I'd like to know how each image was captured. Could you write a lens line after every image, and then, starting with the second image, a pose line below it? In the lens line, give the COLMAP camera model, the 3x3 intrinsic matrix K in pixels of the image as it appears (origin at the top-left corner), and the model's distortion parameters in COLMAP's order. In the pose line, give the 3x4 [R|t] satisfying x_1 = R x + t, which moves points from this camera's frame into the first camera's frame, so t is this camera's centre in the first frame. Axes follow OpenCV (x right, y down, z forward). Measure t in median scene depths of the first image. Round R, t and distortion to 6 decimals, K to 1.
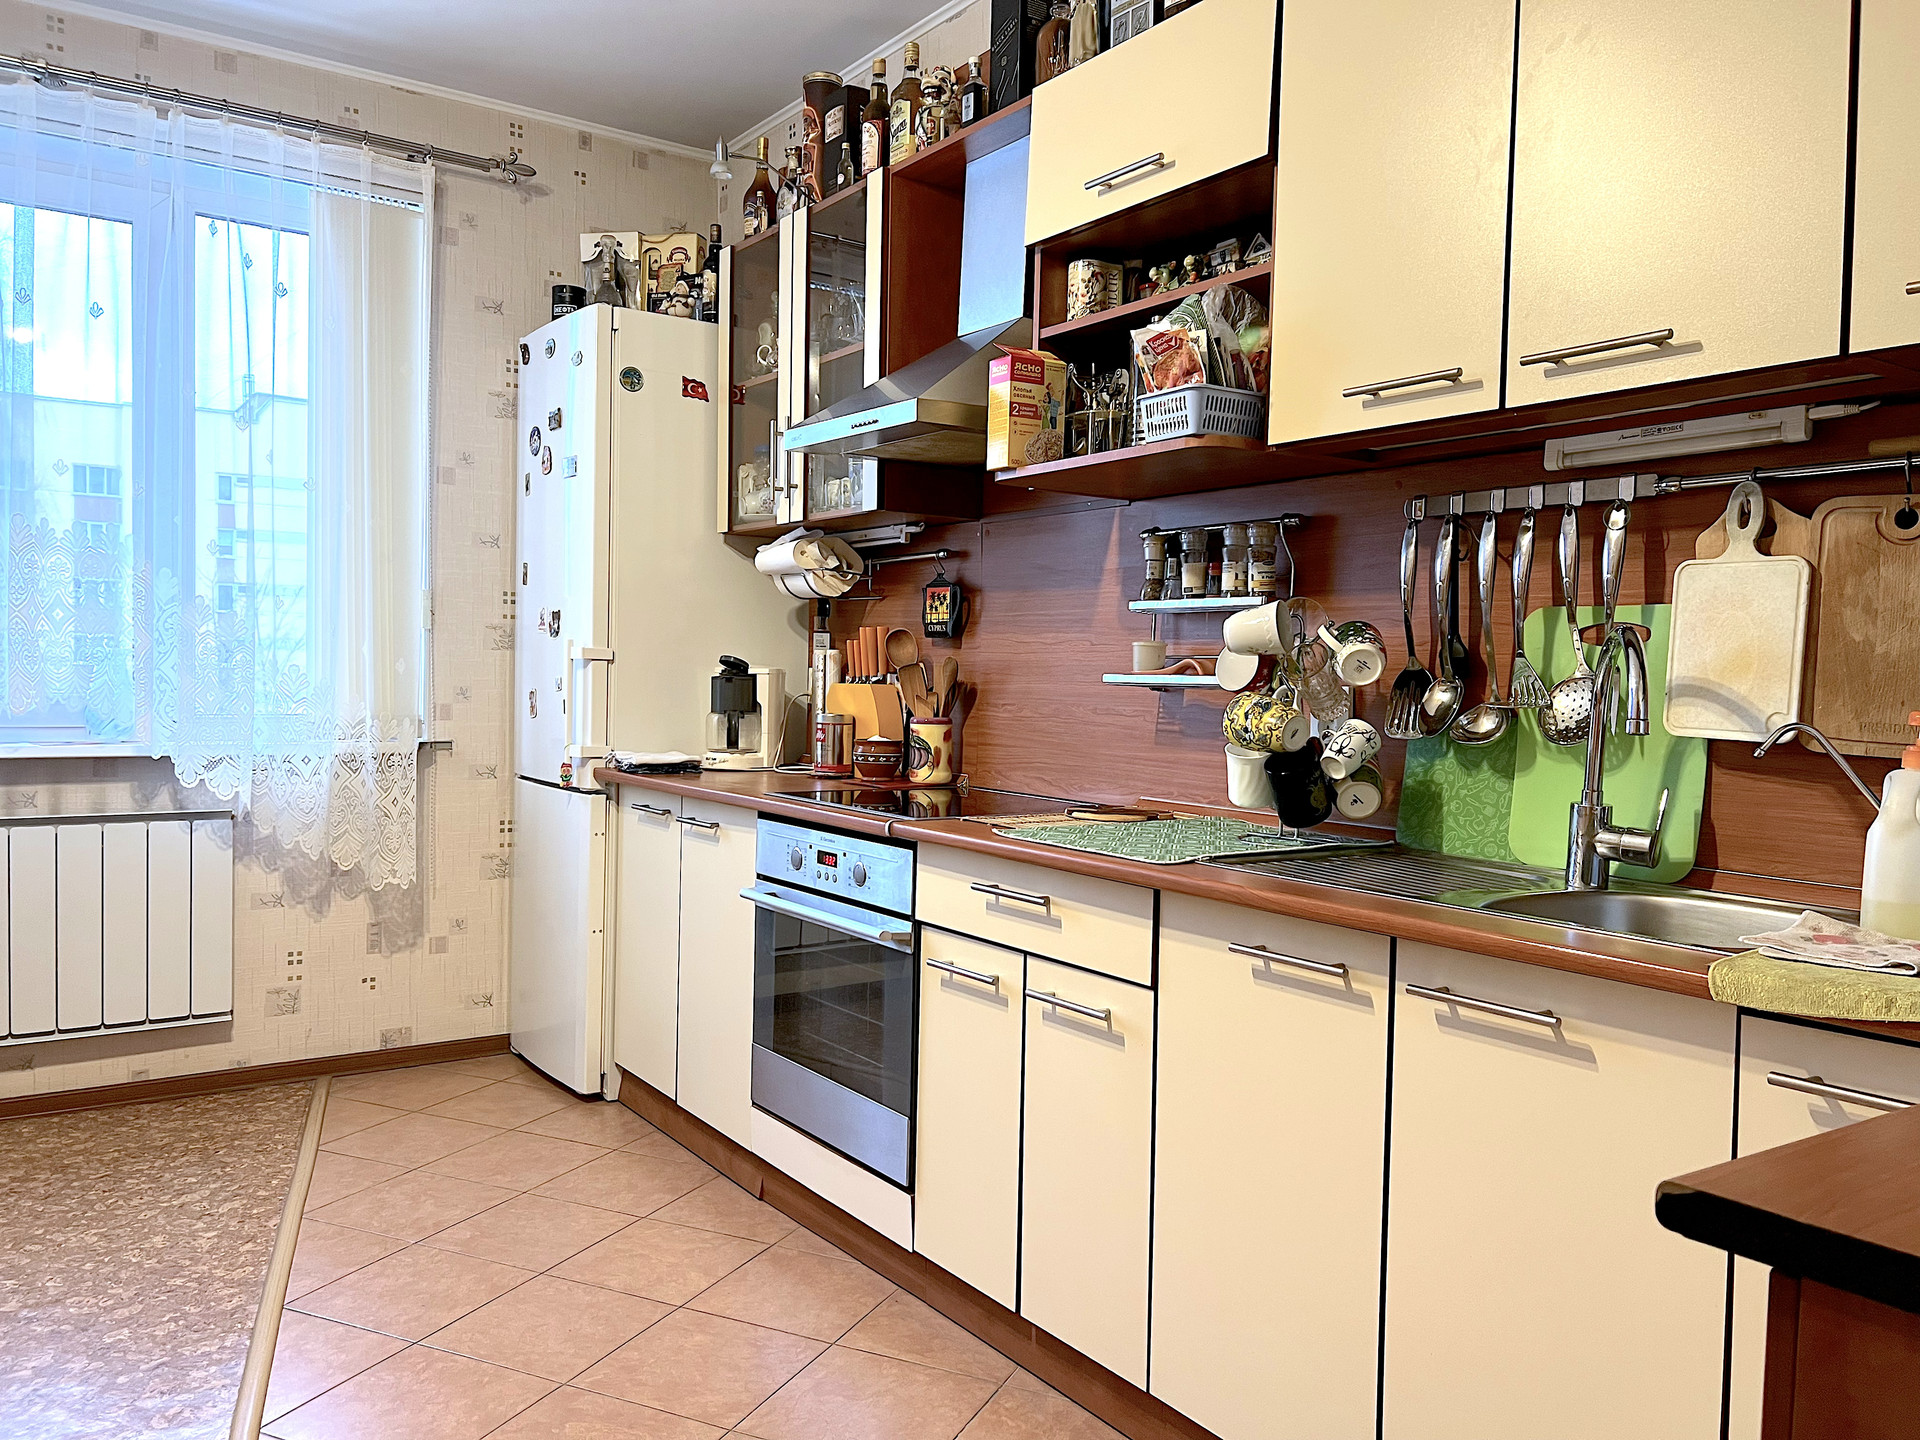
lens RADIAL K [[1444.3, 0, 972.8], [0, 1444.3, 719.5], [0, 0, 1]] dist [0.044417, -0.048373]
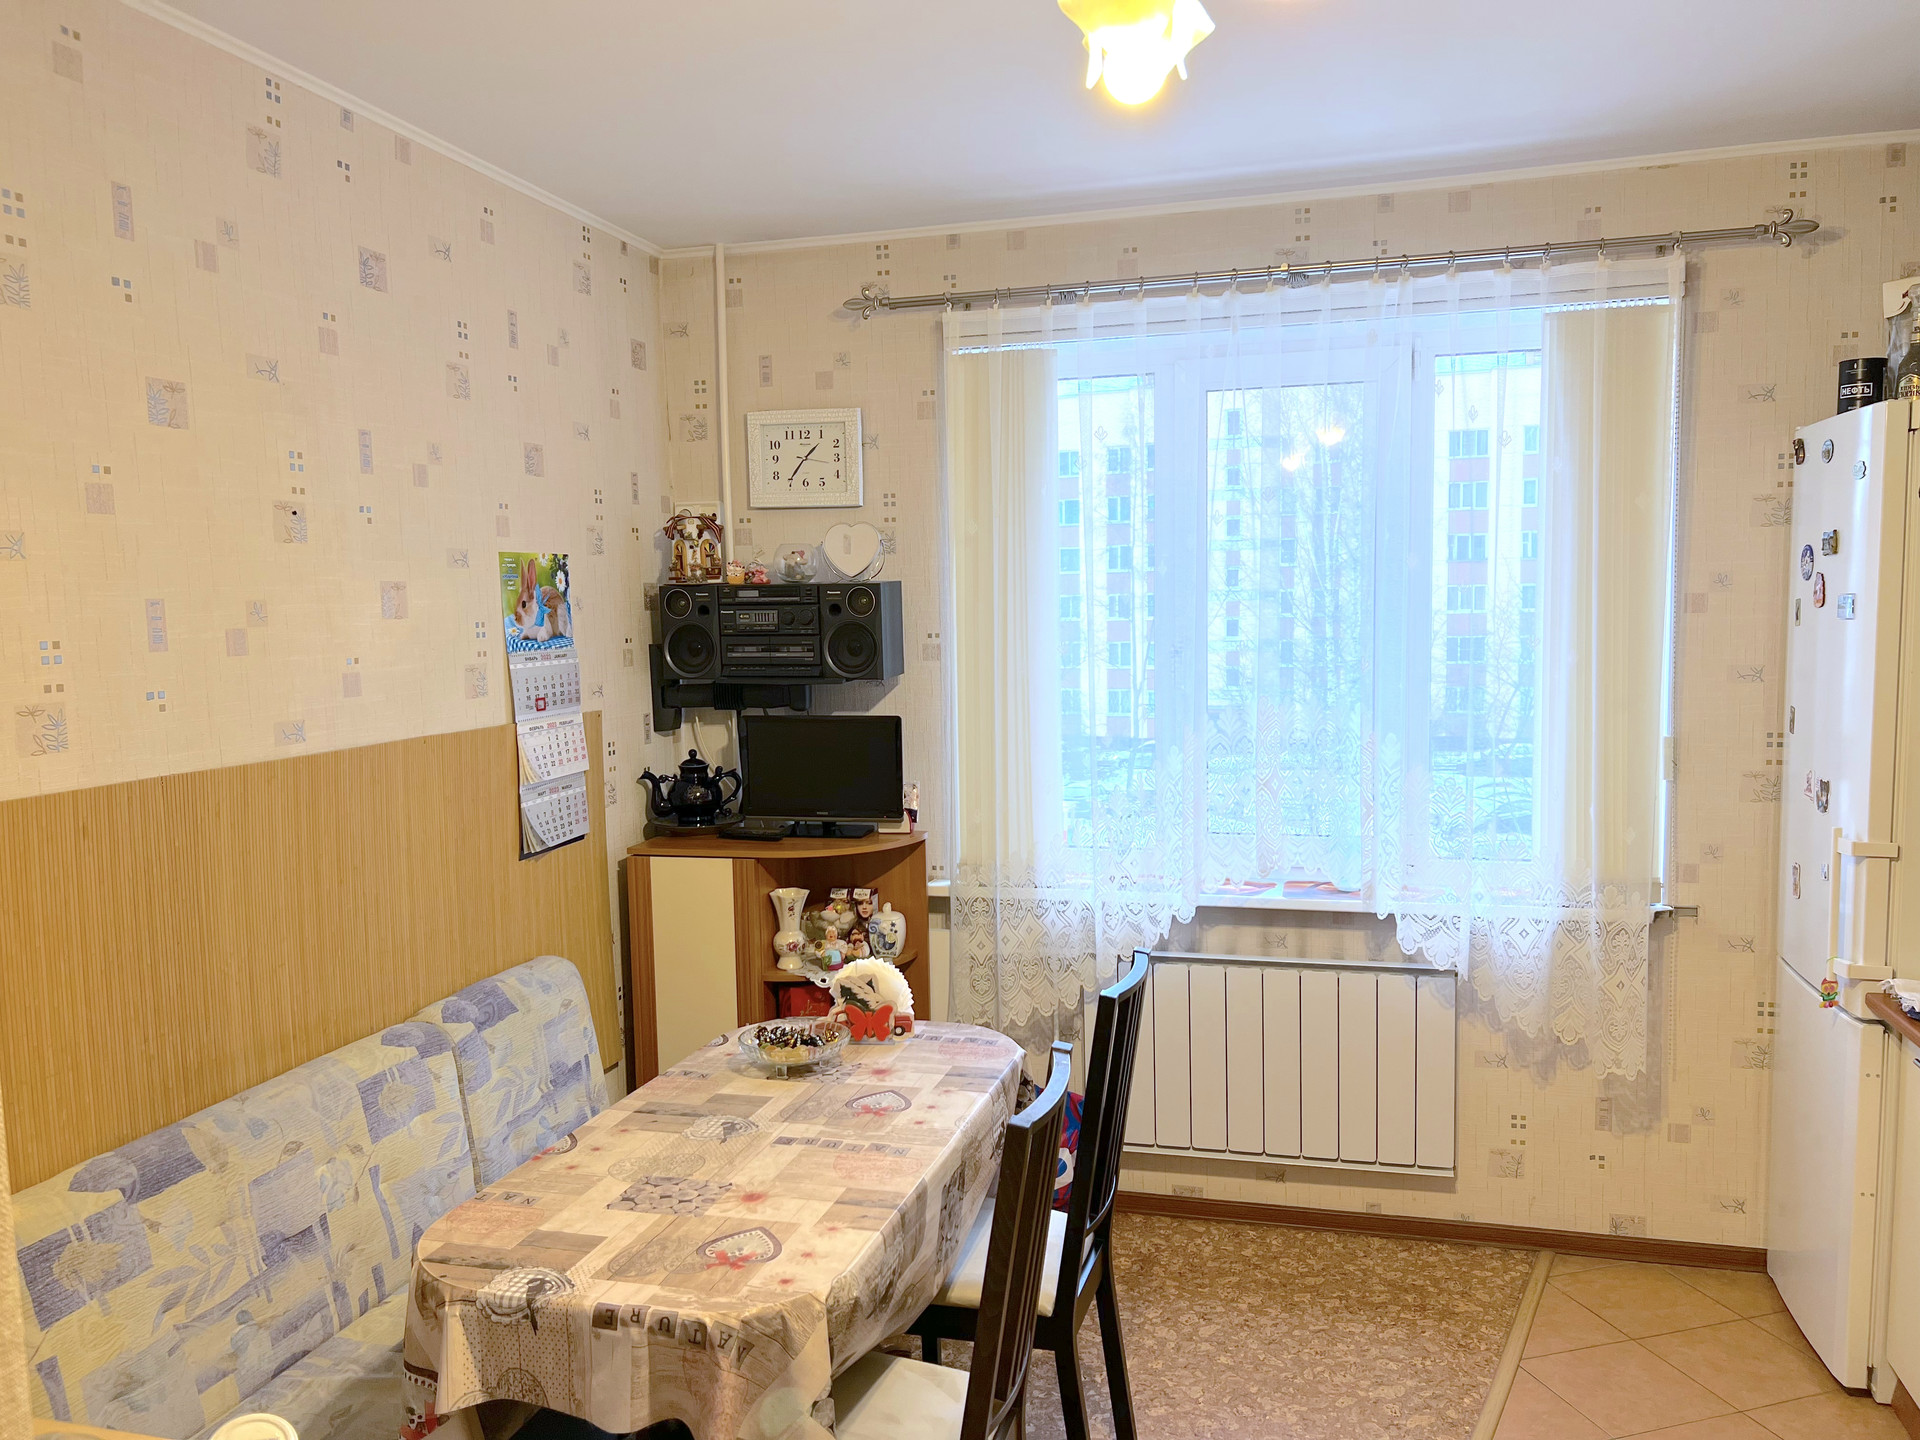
lens RADIAL K [[1444.3, 0, 949.9], [0, 1444.3, 732.3], [0, 0, 1]] dist [0.044417, -0.048373]
pose [[0.630969, 0.038700, -0.774842, 0.032058], [0.008585, 0.998346, 0.056854, -0.150897], [0.775760, -0.042524, 0.629593, 0.114018]]
